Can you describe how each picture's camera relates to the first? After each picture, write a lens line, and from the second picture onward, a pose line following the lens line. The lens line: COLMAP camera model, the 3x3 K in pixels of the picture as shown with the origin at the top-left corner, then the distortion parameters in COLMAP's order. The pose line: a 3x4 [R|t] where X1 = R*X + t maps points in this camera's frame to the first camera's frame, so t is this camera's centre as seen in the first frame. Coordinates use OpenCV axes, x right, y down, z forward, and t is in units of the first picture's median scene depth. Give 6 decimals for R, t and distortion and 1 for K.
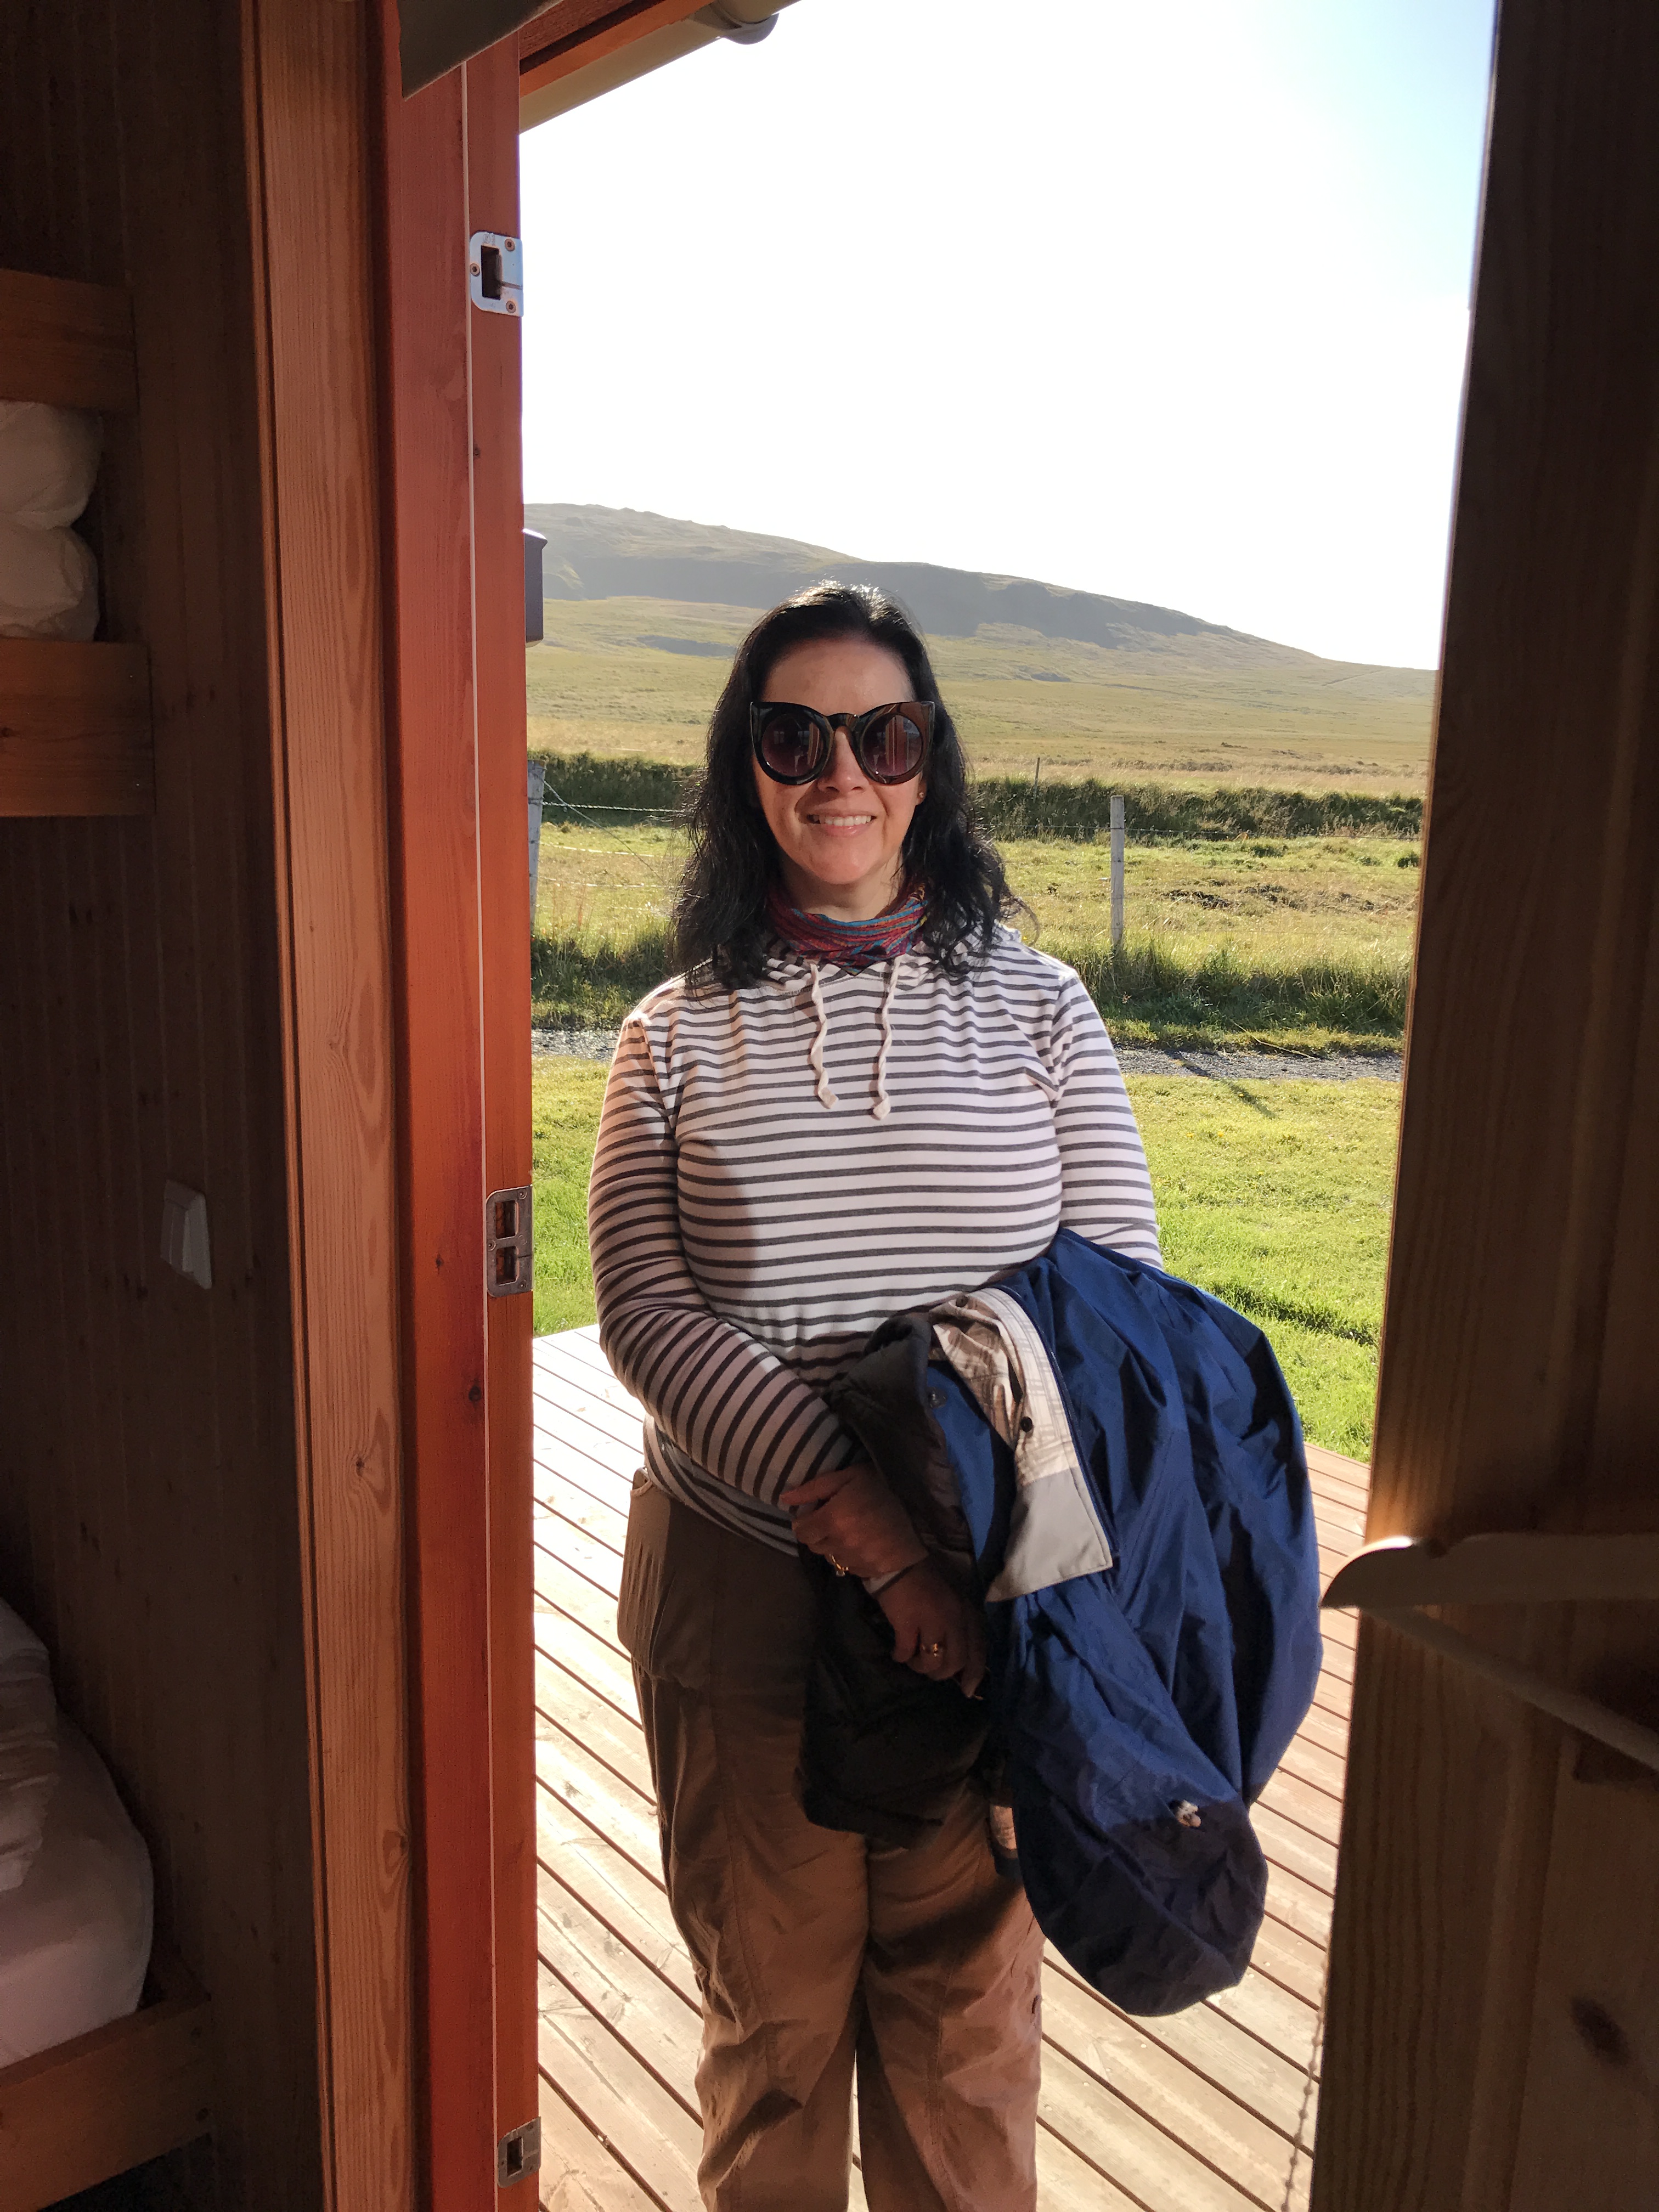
lens RADIAL K [[1797.2, 0, 823.0], [0, 1797.2, 1108.7], [0, 0, 1]] dist [0.021316, -0.025310]
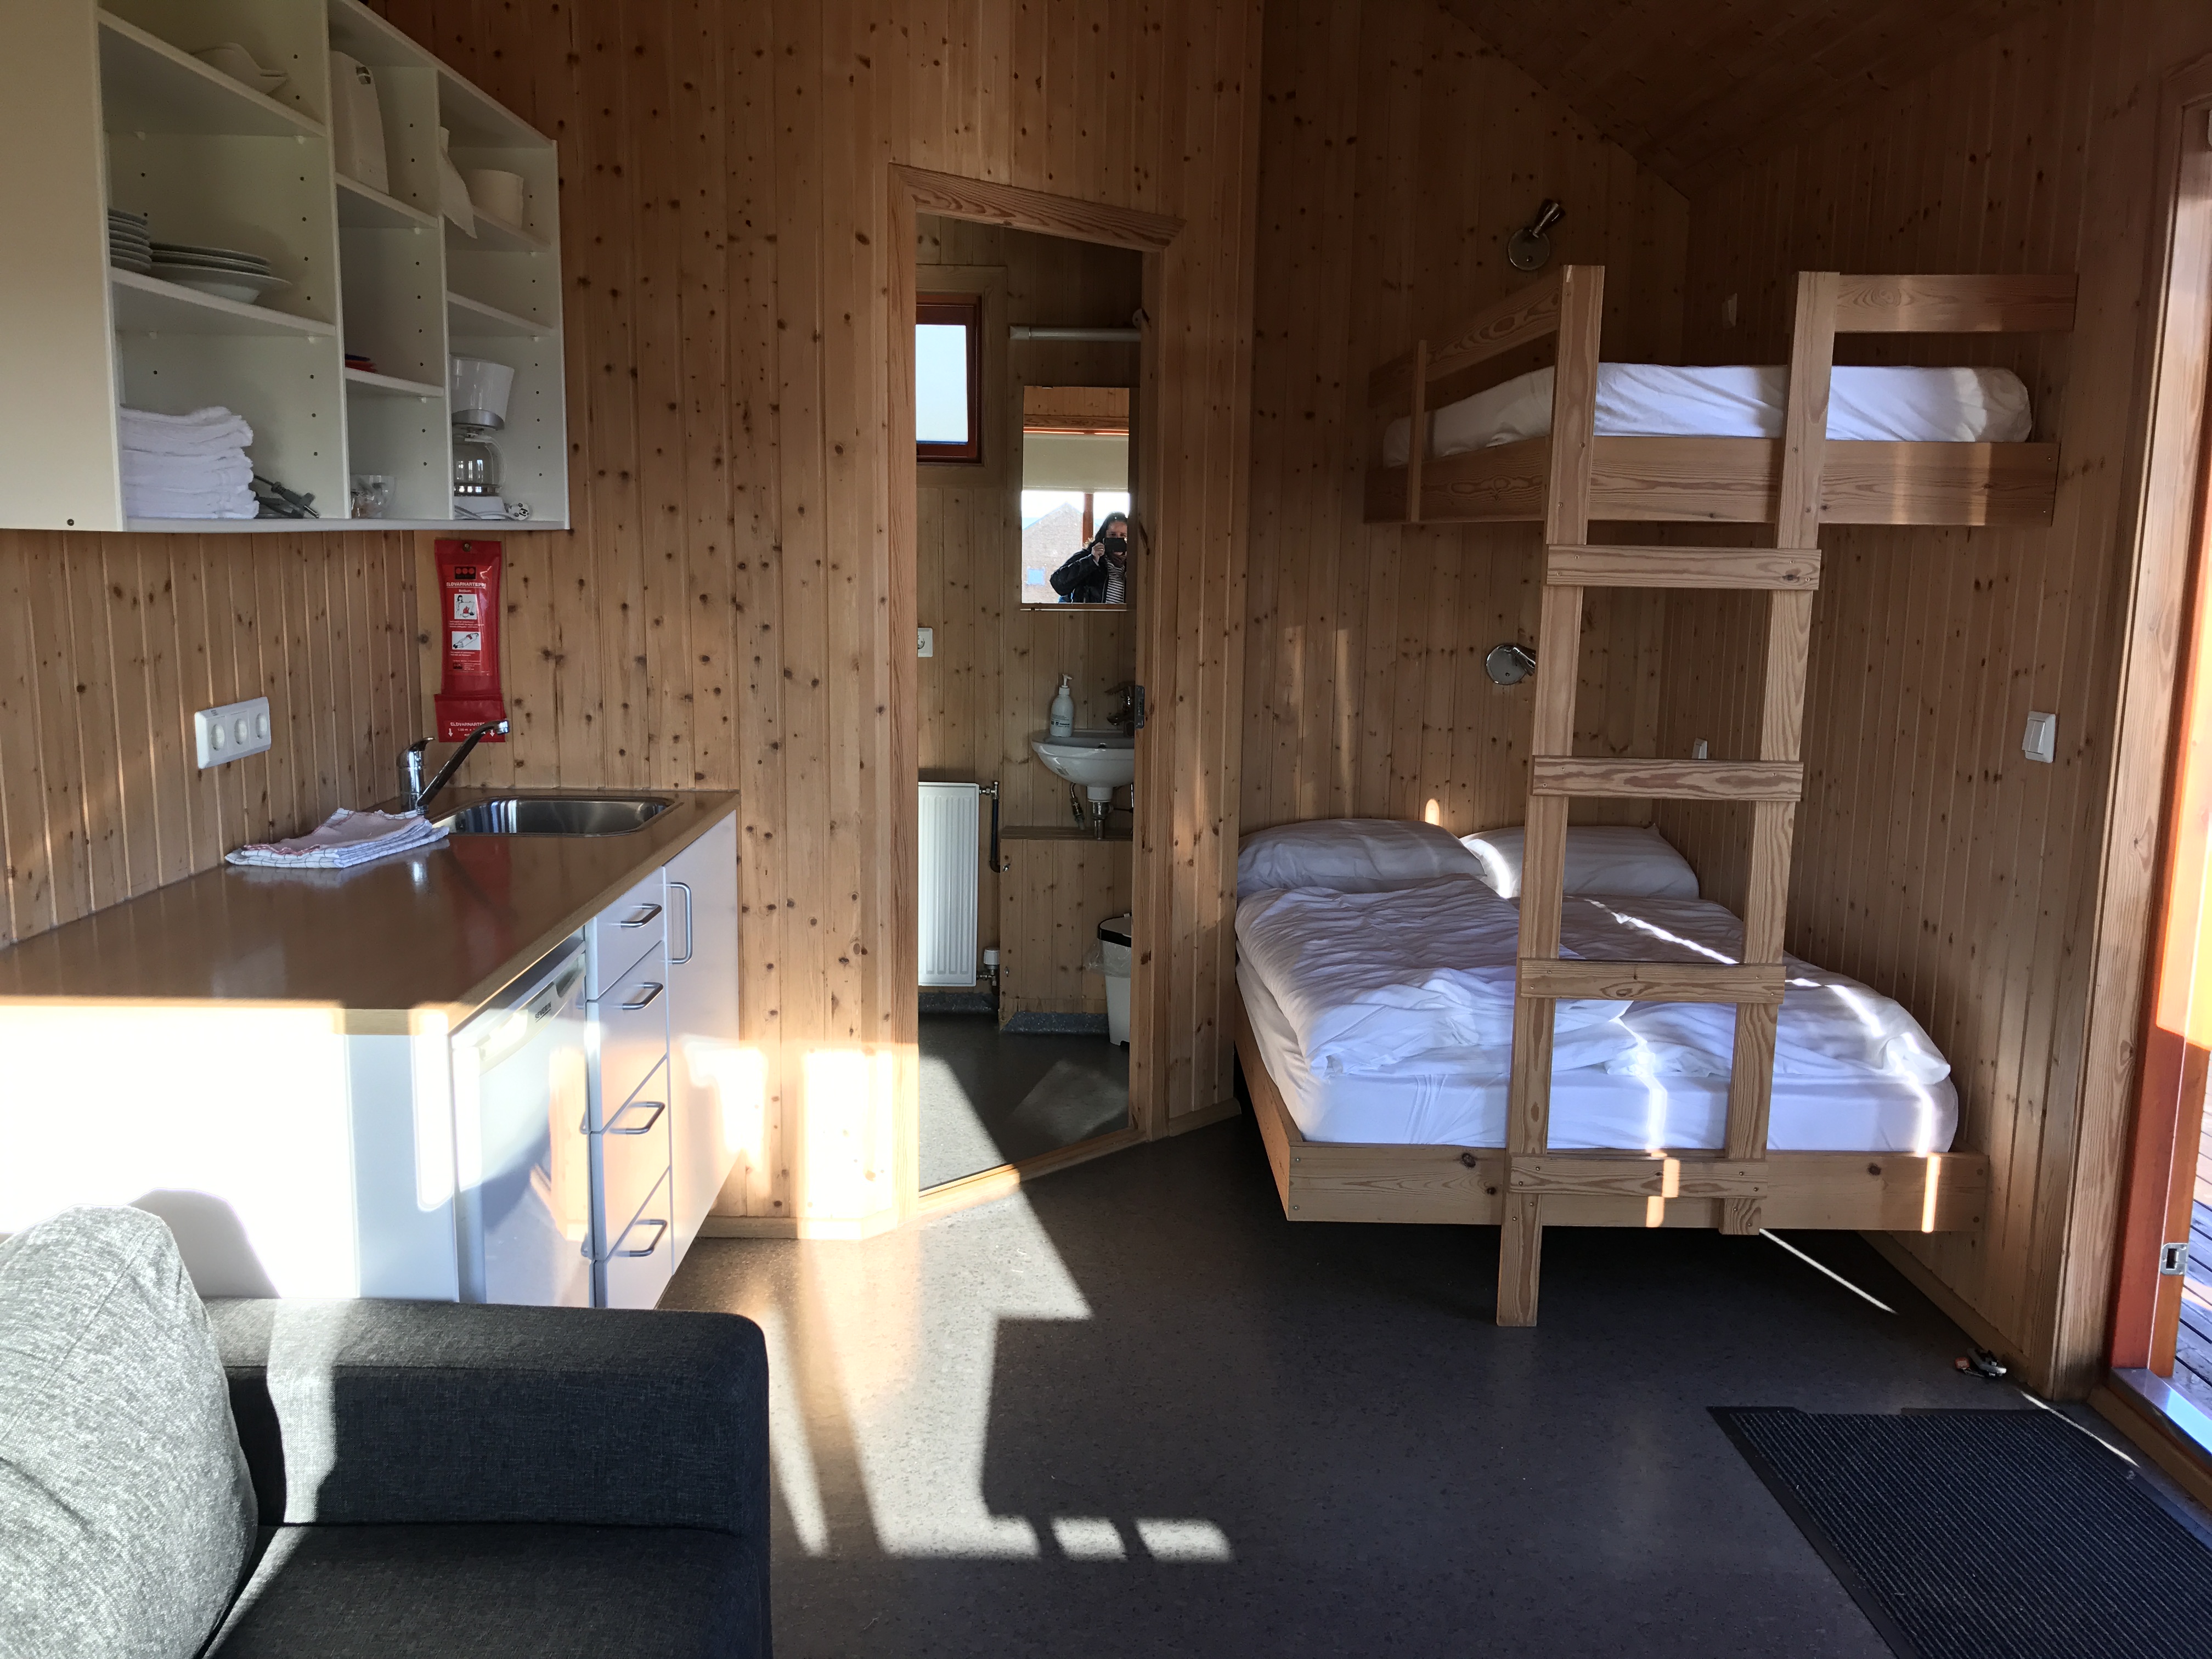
lens RADIAL K [[1797.2, 0, 1059.7], [0, 1797.2, 823.3], [0, 0, 1]] dist [0.021316, -0.025310]
pose [[0.761526, 0.088747, -0.642030, 0.112664], [-0.127663, 0.991714, -0.014340, 0.340113], [0.635437, 0.092884, 0.766546, -1.235270]]
